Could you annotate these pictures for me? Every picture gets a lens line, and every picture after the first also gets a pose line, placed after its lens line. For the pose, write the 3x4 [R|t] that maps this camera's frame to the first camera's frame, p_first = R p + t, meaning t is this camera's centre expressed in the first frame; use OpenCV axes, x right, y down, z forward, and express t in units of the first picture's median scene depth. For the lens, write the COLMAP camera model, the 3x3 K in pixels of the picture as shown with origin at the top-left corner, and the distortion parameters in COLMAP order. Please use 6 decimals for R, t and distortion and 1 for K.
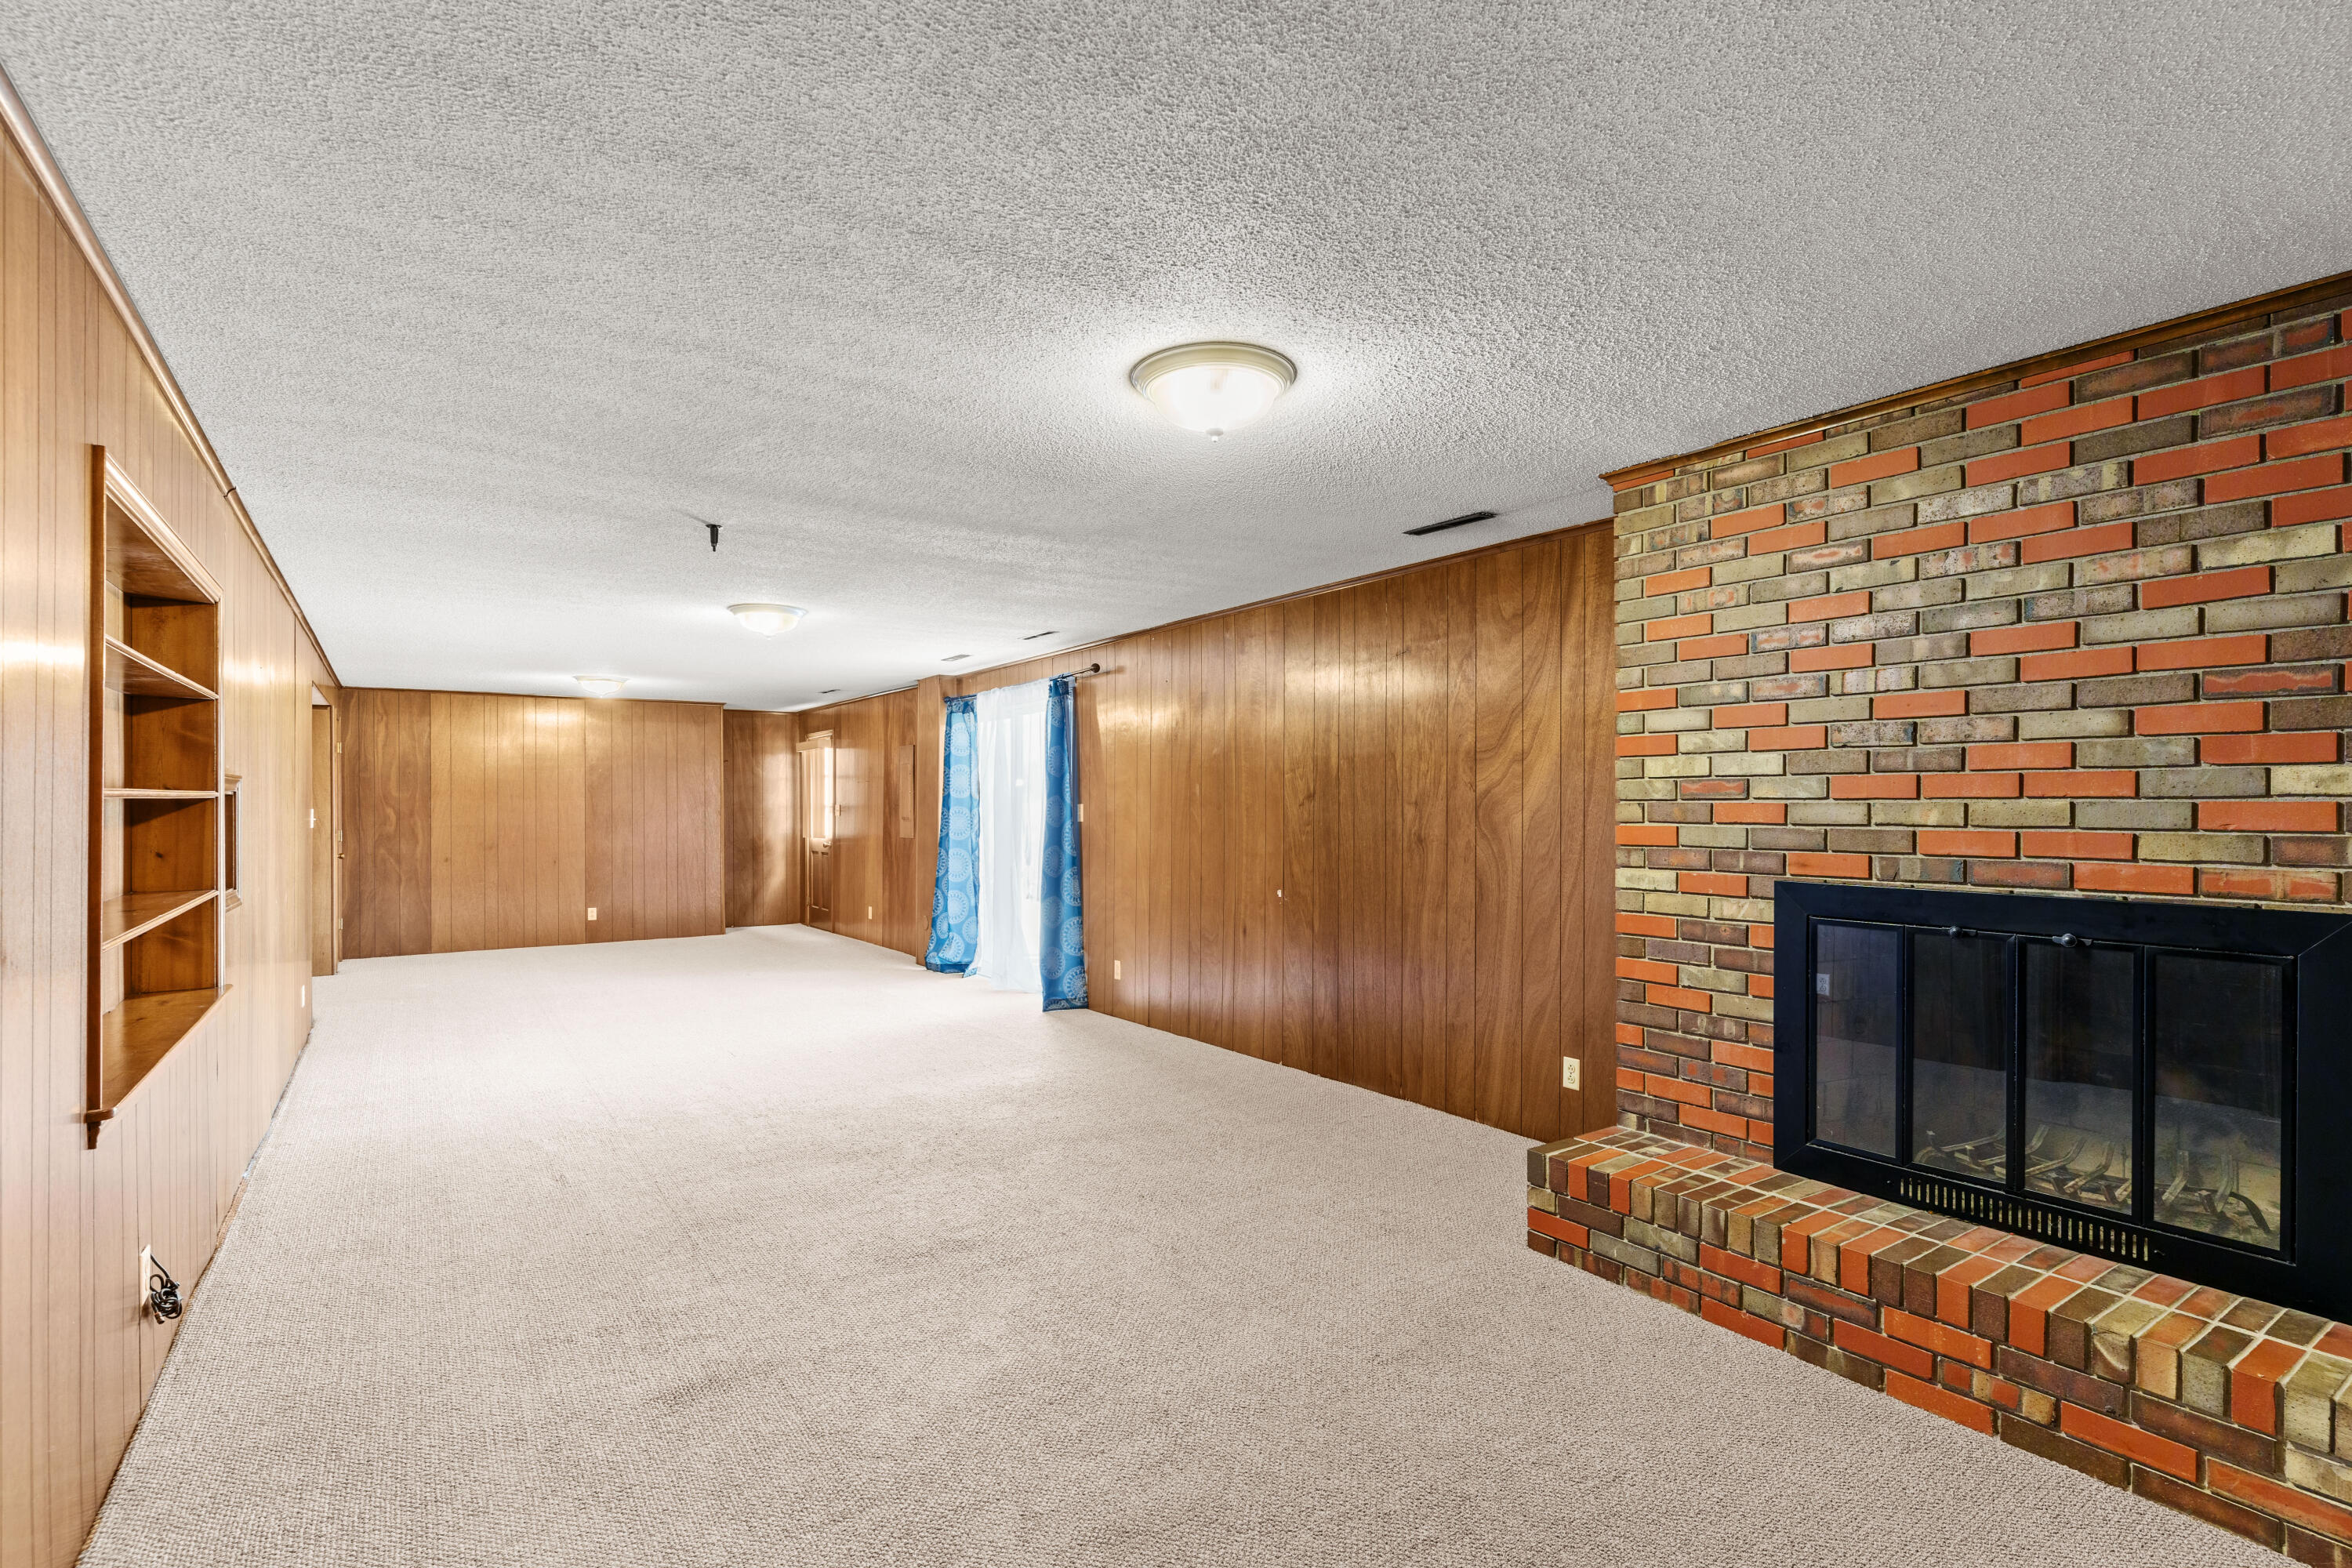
lens RADIAL K [[1131.3, 0, 1167.4], [0, 1131.3, 794.5], [0, 0, 1]] dist [0.001932, -0.000048]
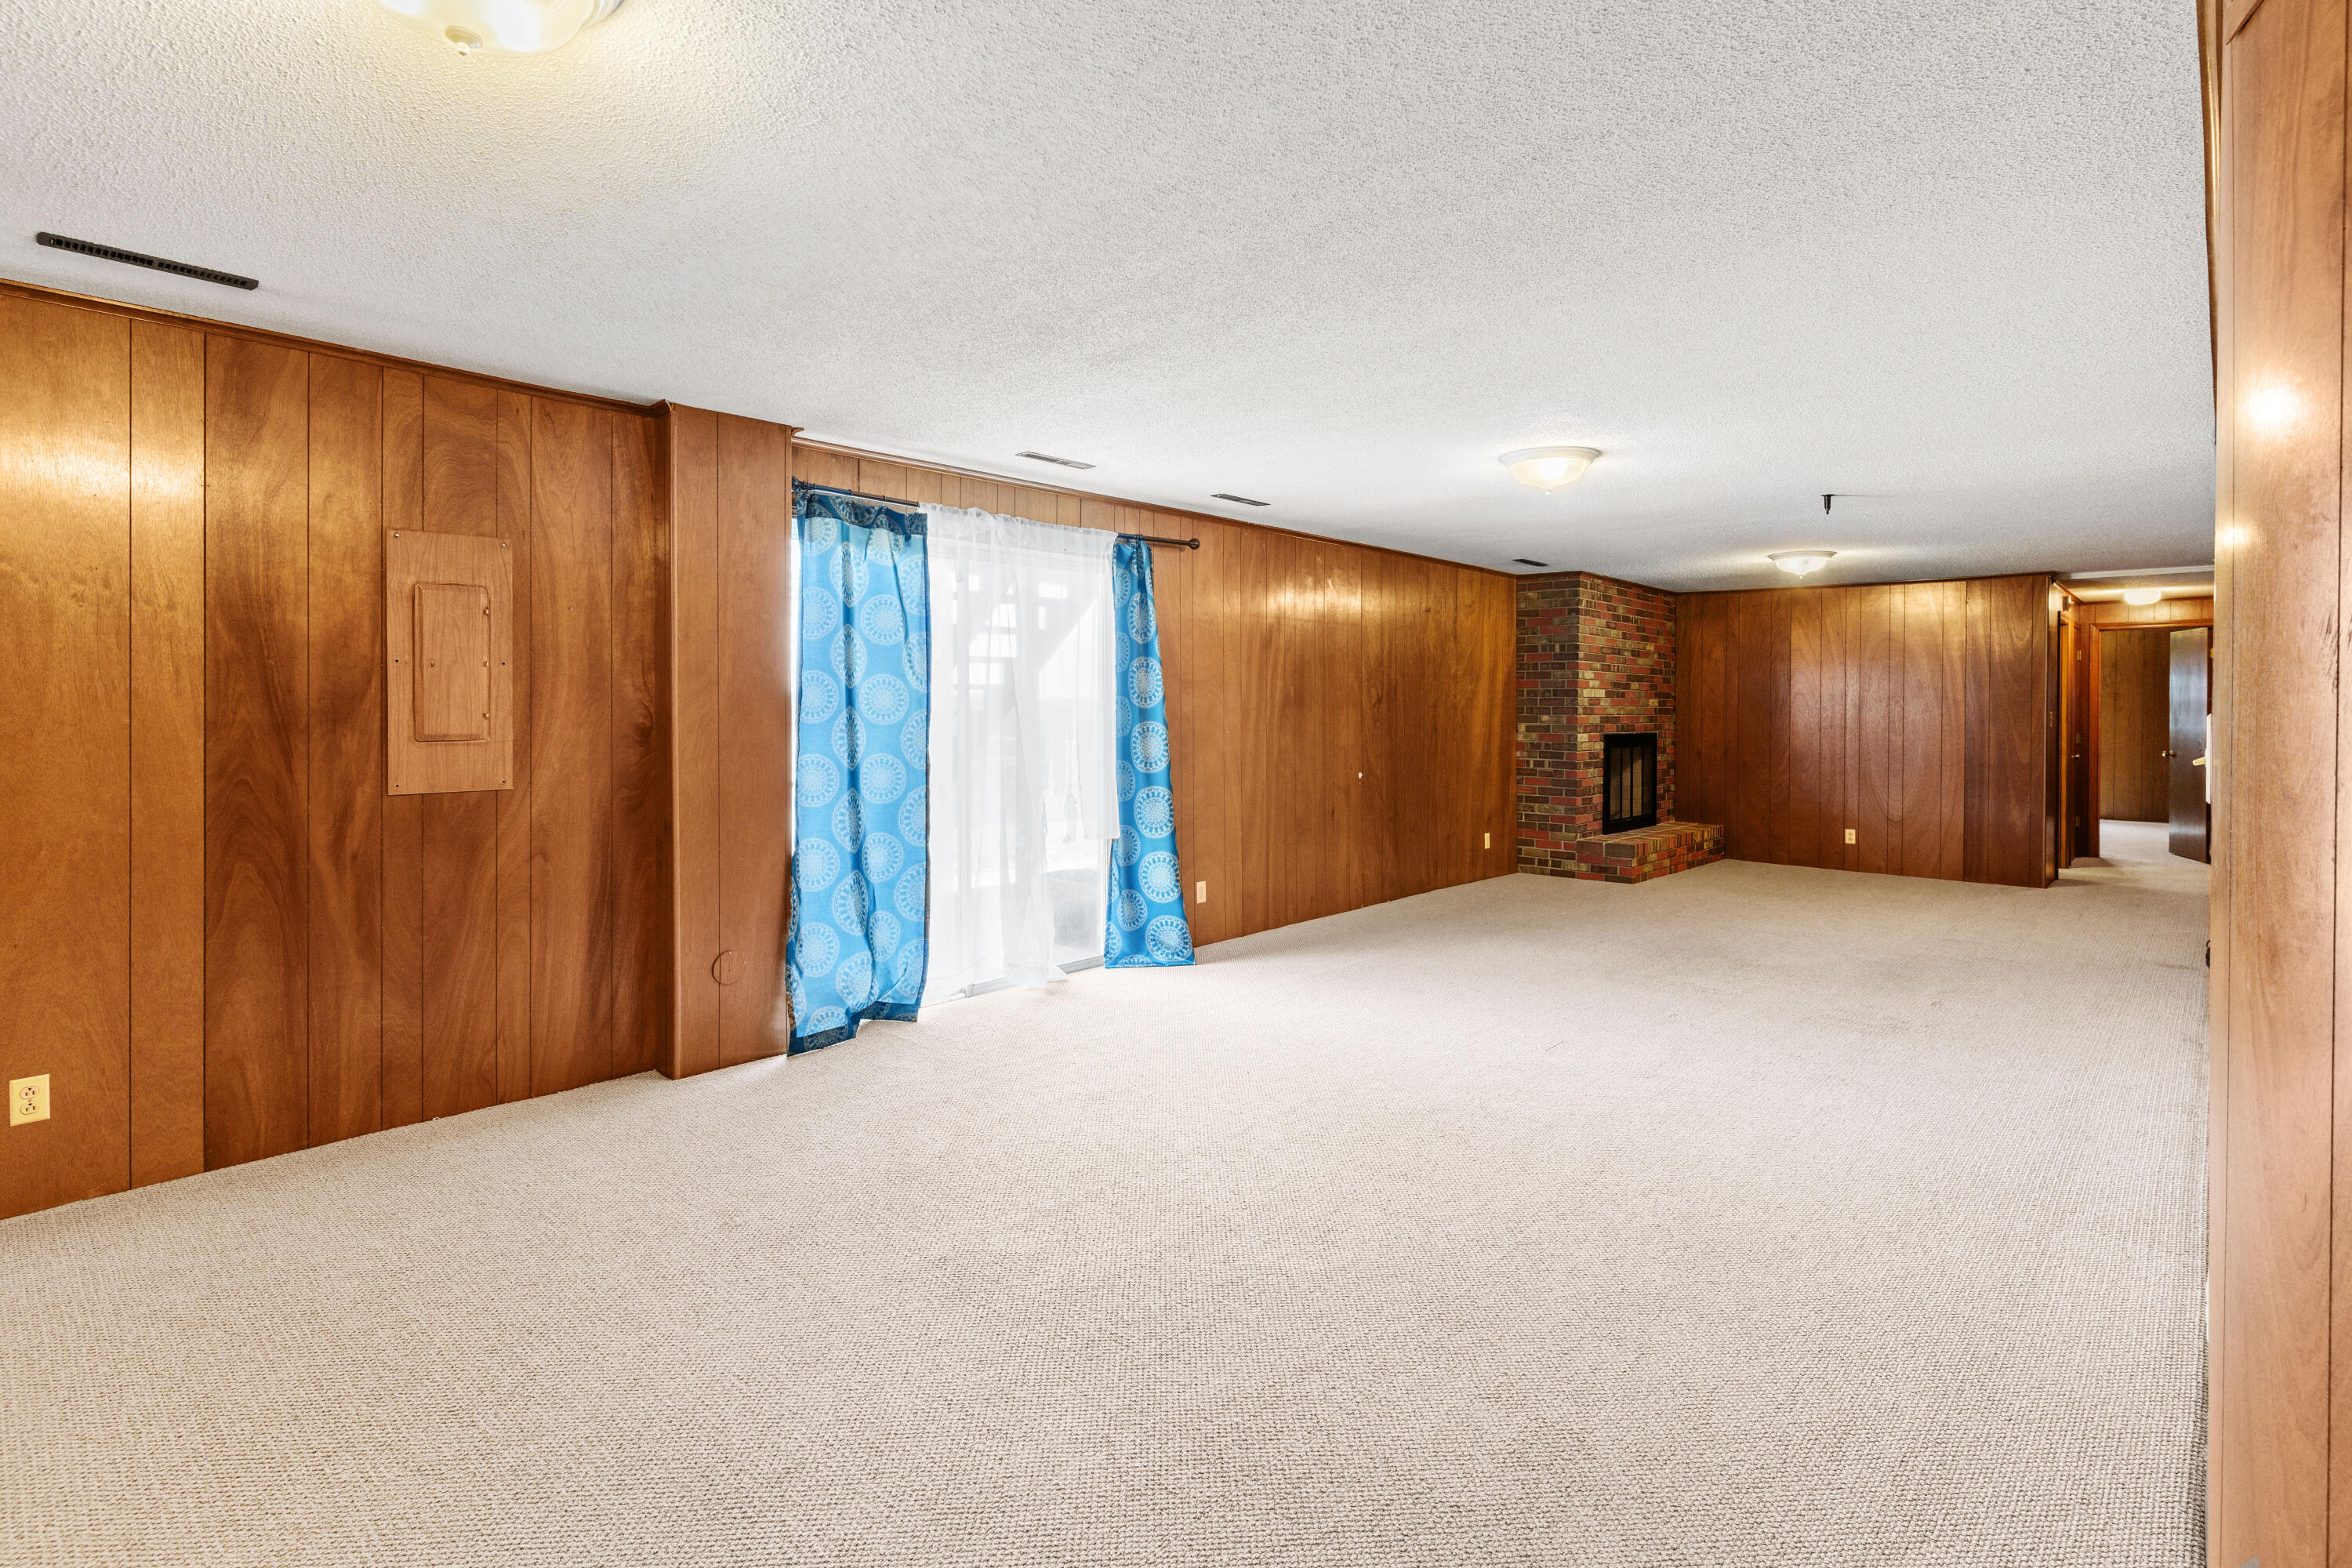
lens RADIAL K [[1124.6, 0, 1176.0], [0, 1124.6, 784.0], [0, 0, 1]] dist [0.002565, 0.000210]
pose [[-0.180655, -0.079898, 0.980296, -1.093191], [-0.018487, 0.996795, 0.077836, 0.002339], [-0.983373, -0.004062, -0.181553, 1.424779]]
